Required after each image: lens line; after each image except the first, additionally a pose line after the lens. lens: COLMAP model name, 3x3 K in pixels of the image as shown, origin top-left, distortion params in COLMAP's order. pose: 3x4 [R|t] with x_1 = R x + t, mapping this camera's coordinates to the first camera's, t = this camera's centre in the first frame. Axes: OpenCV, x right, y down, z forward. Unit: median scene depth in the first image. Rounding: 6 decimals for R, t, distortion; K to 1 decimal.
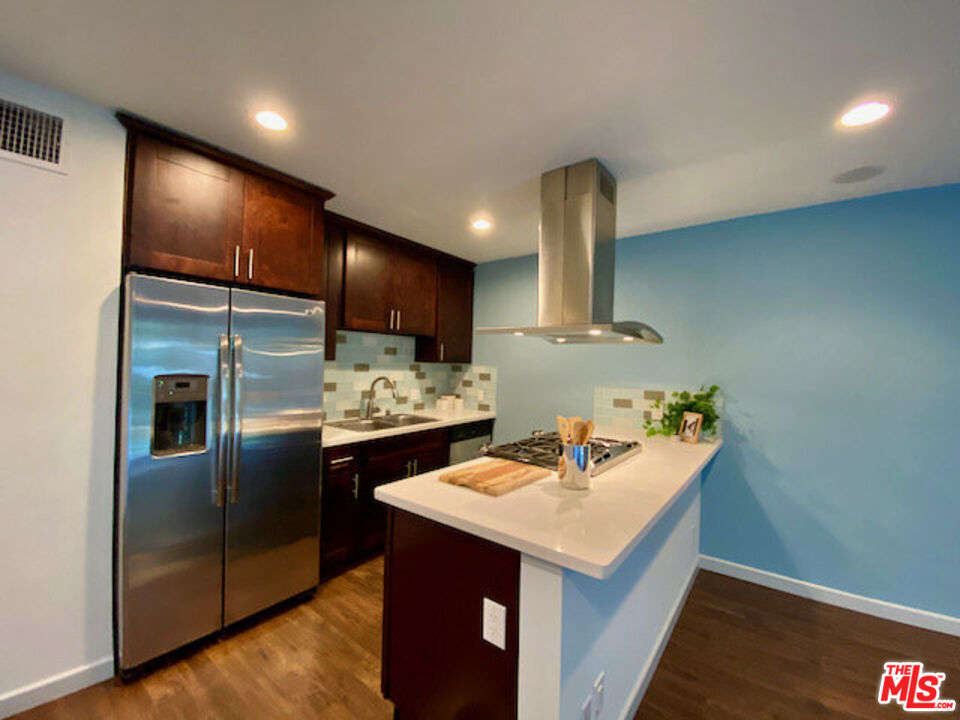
lens RADIAL K [[389.9, 0, 477.5], [0, 389.9, 359.9], [0, 0, 1]] dist [0.023647, -0.020899]
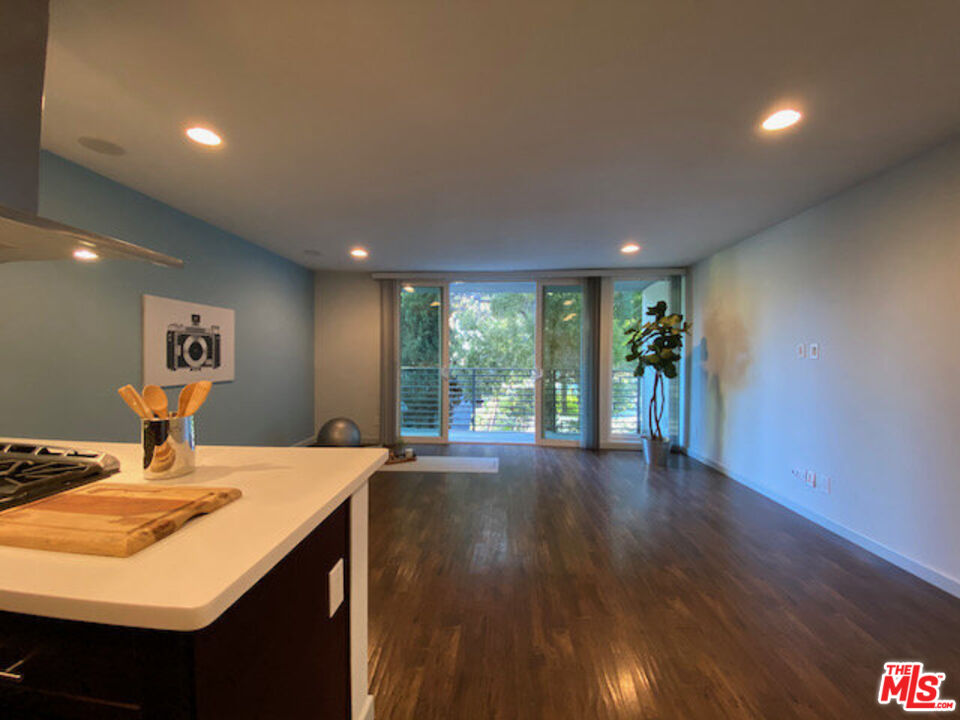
lens RADIAL K [[389.9, 0, 477.5], [0, 389.9, 359.9], [0, 0, 1]] dist [0.023647, -0.020899]
pose [[-0.564264, -0.041777, 0.824537, -0.351221], [-0.027865, 0.999114, 0.031553, 0.037385], [-0.825124, -0.005172, -0.564928, 0.497260]]
